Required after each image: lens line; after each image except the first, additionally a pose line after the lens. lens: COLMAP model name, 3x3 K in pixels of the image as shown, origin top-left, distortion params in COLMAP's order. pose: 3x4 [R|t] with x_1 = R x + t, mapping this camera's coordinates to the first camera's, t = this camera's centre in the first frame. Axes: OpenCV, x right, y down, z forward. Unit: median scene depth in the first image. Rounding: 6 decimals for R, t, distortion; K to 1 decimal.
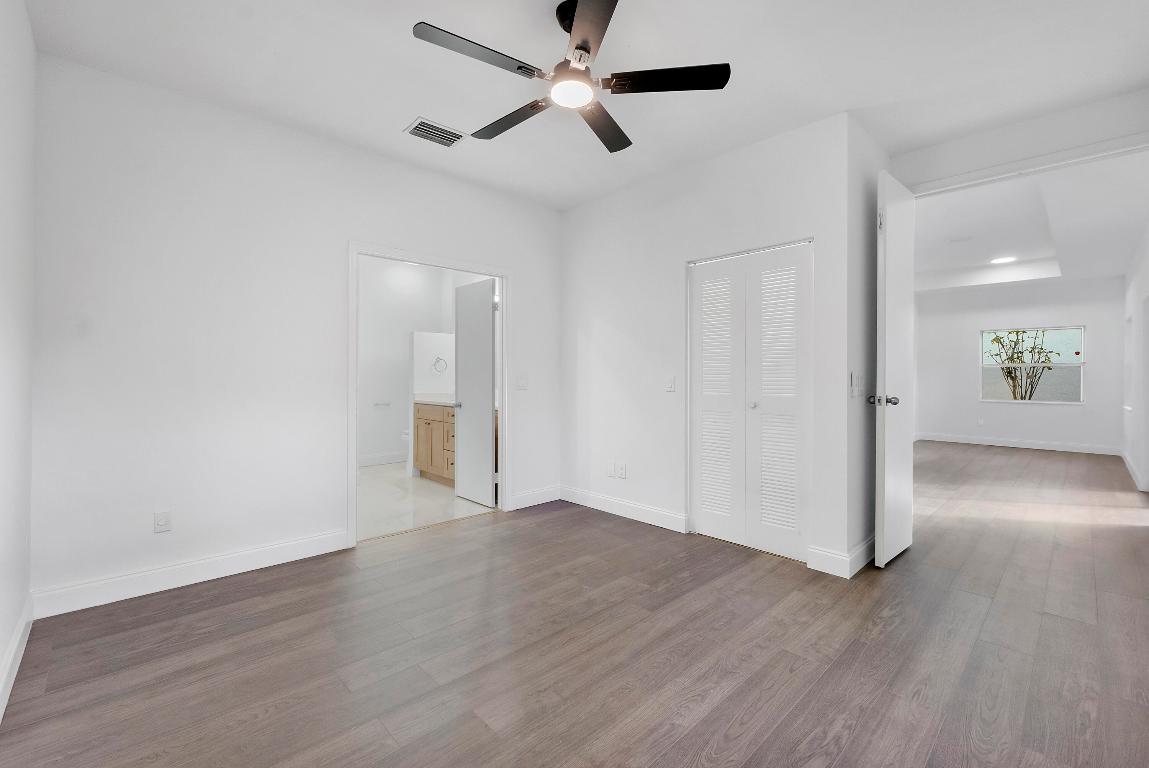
lens RADIAL K [[486.2, 0, 577.7], [0, 486.2, 375.6], [0, 0, 1]] dist [-0.003966, -0.000170]
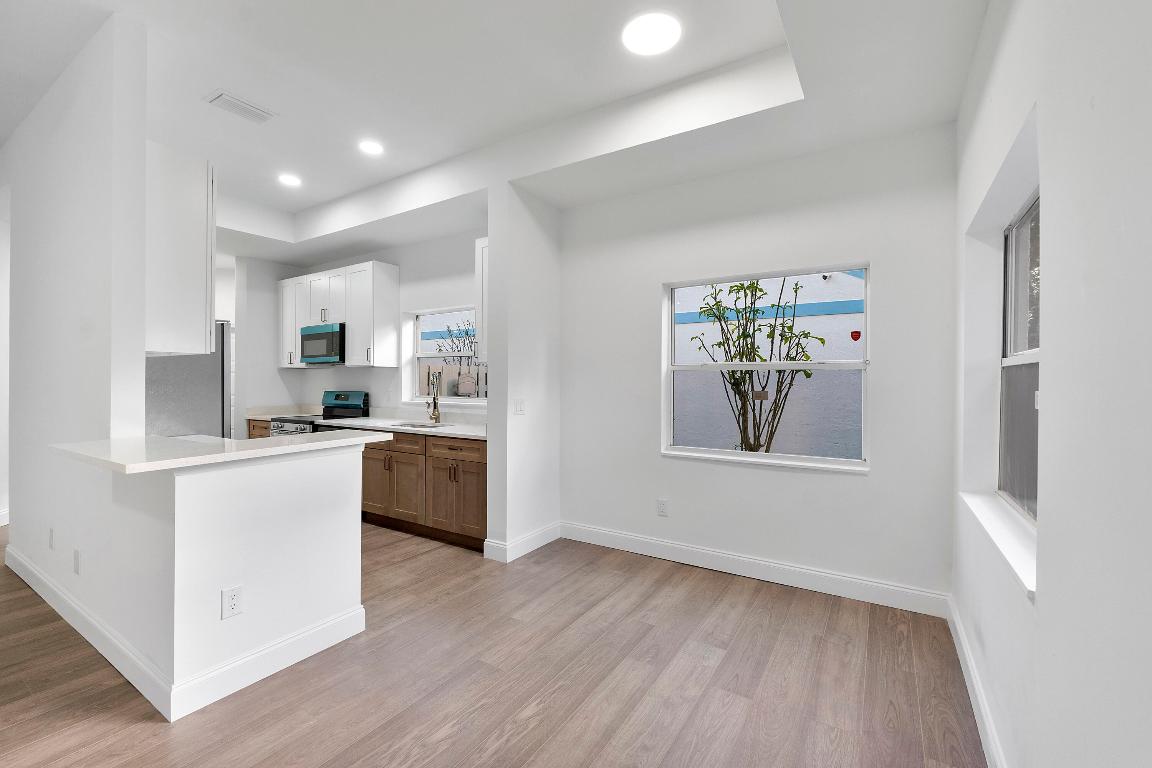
lens RADIAL K [[491.2, 0, 570.6], [0, 491.2, 381.9], [0, 0, 1]] dist [-0.007204, -0.000933]
pose [[0.976267, -0.004066, 0.216530, 0.660365], [0.003683, 0.999991, 0.002172, -0.009802], [-0.216537, -0.001323, 0.976273, 0.607245]]
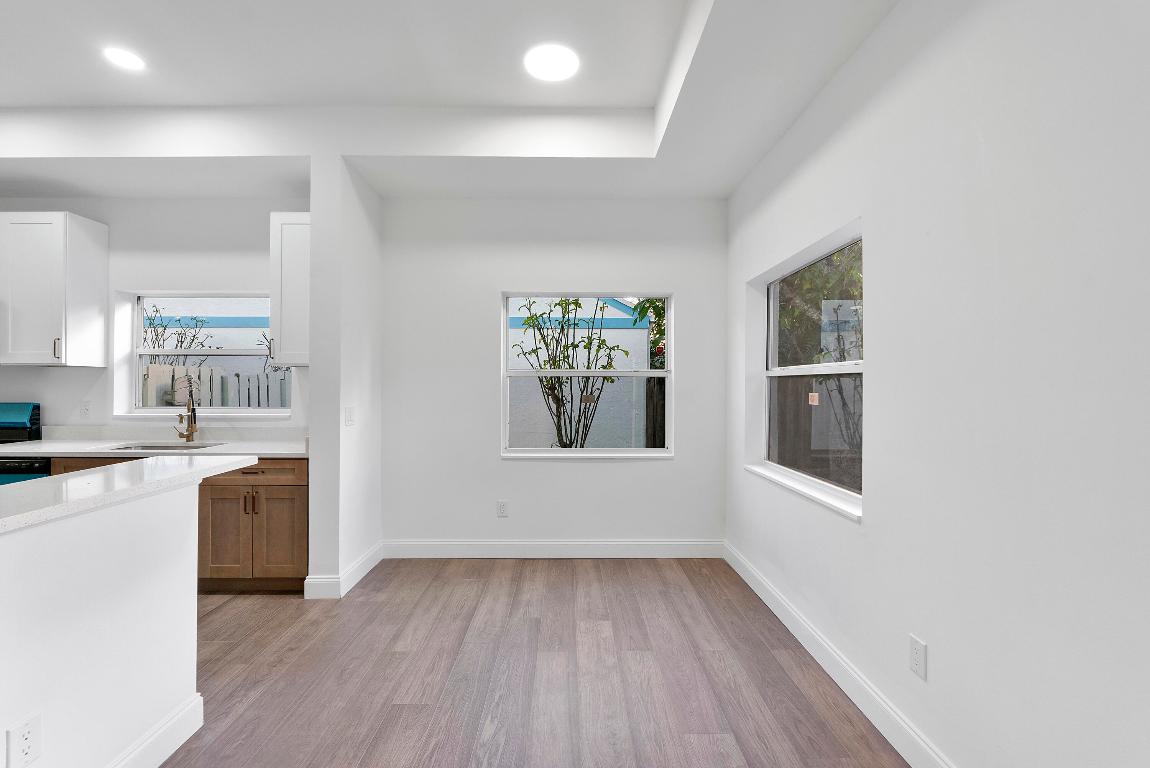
lens RADIAL K [[490.4, 0, 576.6], [0, 490.4, 384.4], [0, 0, 1]] dist [-0.007204, -0.000933]
pose [[0.694201, -0.004135, 0.719769, 0.563907], [0.004238, 0.999990, 0.001658, -0.011194], [-0.719769, 0.001899, 0.694211, 0.651739]]
